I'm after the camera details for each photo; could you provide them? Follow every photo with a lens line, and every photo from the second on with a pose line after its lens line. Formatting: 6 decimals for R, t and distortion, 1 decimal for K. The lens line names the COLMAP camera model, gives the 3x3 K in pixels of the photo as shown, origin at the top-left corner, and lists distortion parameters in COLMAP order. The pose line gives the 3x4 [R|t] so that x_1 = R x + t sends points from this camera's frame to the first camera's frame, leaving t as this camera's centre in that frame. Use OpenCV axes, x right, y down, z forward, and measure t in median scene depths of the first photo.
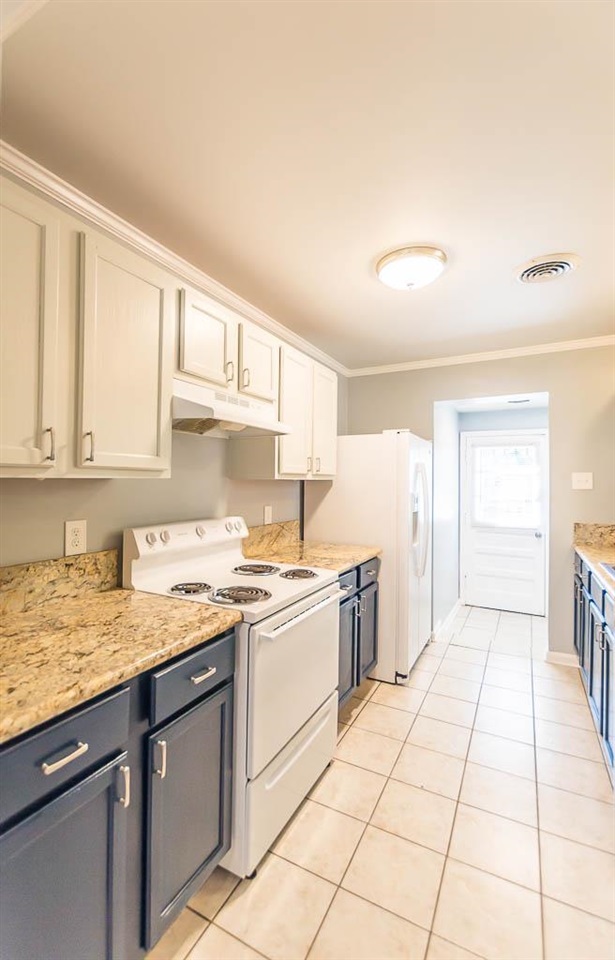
lens RADIAL K [[418.5, 0, 290.5], [0, 418.5, 476.8], [0, 0, 1]] dist [0.001444, -0.002536]
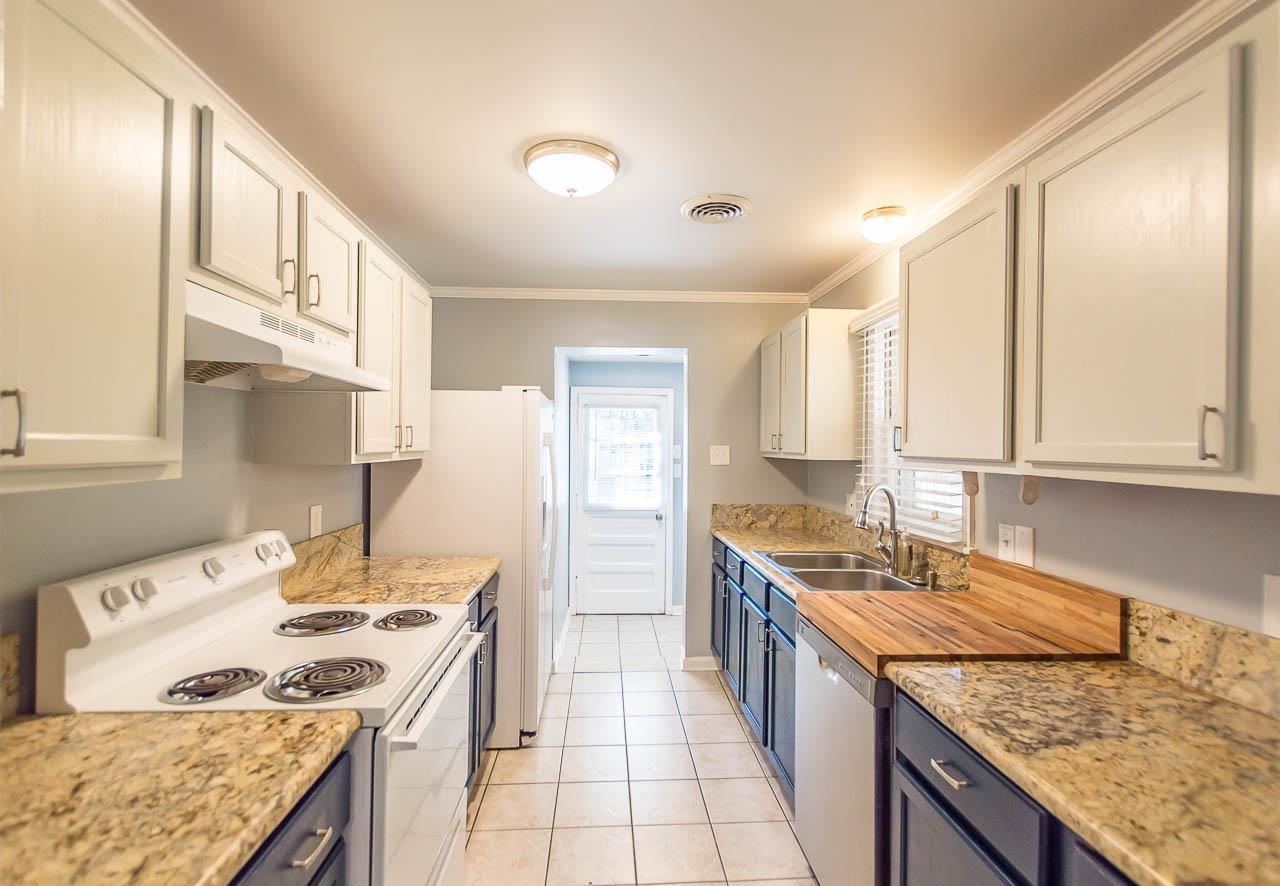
lens RADIAL K [[593.4, 0, 634.7], [0, 593.4, 442.7], [0, 0, 1]] dist [0.003100, -0.004230]
pose [[0.844991, -0.000330, 0.534781, -0.157169], [-0.005421, 0.999943, 0.009182, -0.037052], [-0.534753, -0.010658, 0.844941, 0.076960]]
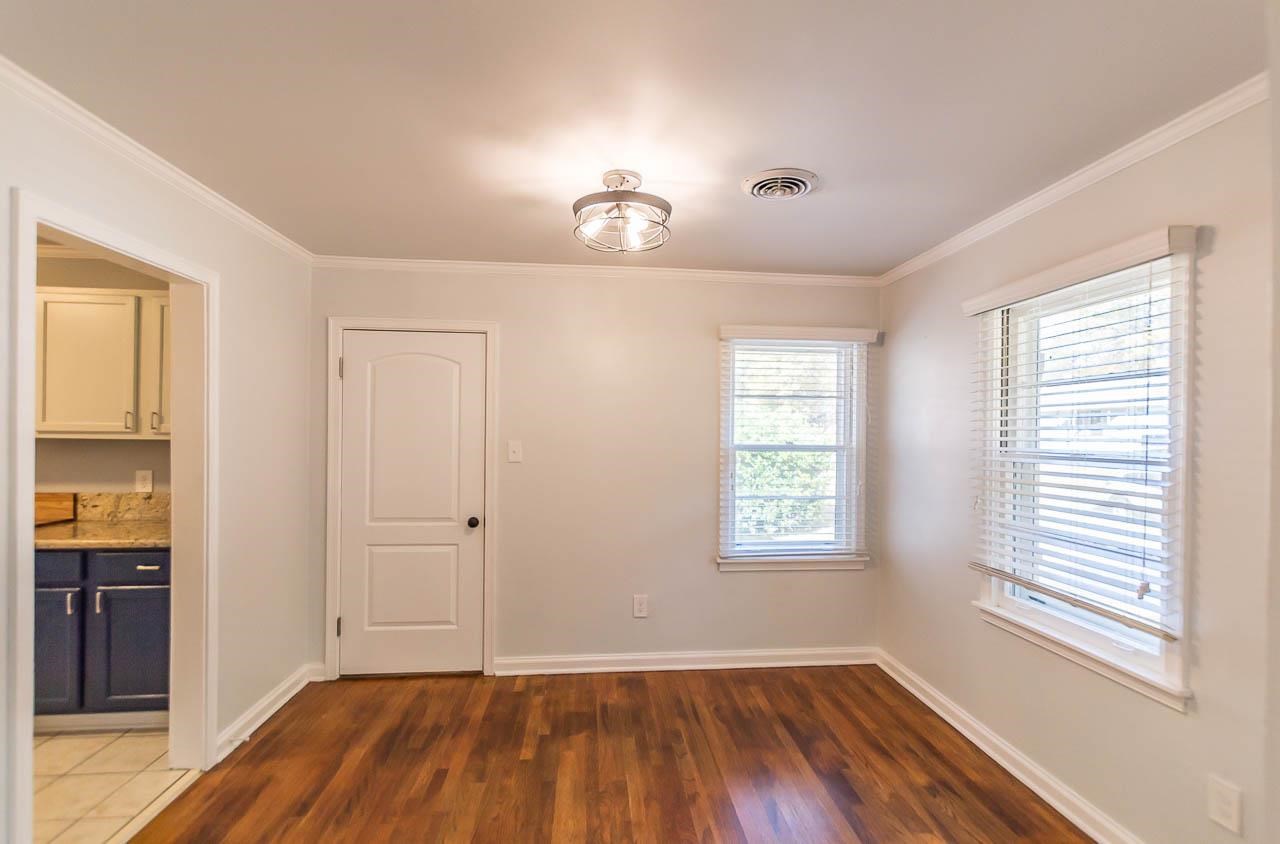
lens RADIAL K [[589.9, 0, 634.0], [0, 589.9, 435.8], [0, 0, 1]] dist [0.002895, 0.000426]
pose [[-0.563261, -0.015288, 0.826137, -1.382609], [-0.020126, 0.999786, 0.004779, -0.036529], [-0.826034, -0.013936, -0.563448, 0.025287]]
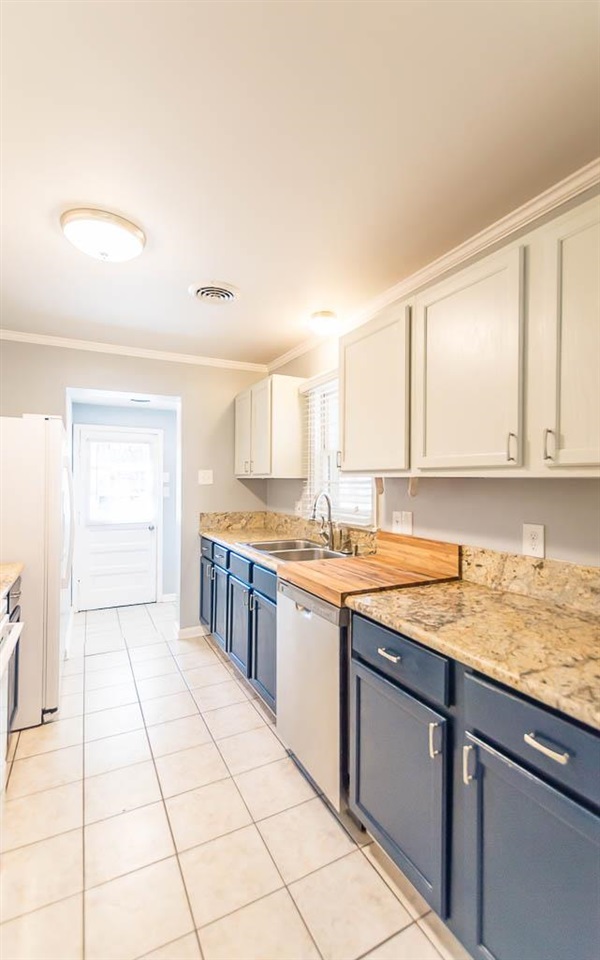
lens RADIAL K [[425.8, 0, 314.3], [0, 425.8, 476.0], [0, 0, 1]] dist [0.001445, -0.002785]
pose [[0.533831, 0.001326, 0.845590, -0.224089], [-0.006981, 0.999972, 0.002839, 0.001363], [-0.845562, -0.007418, 0.533825, 0.137771]]
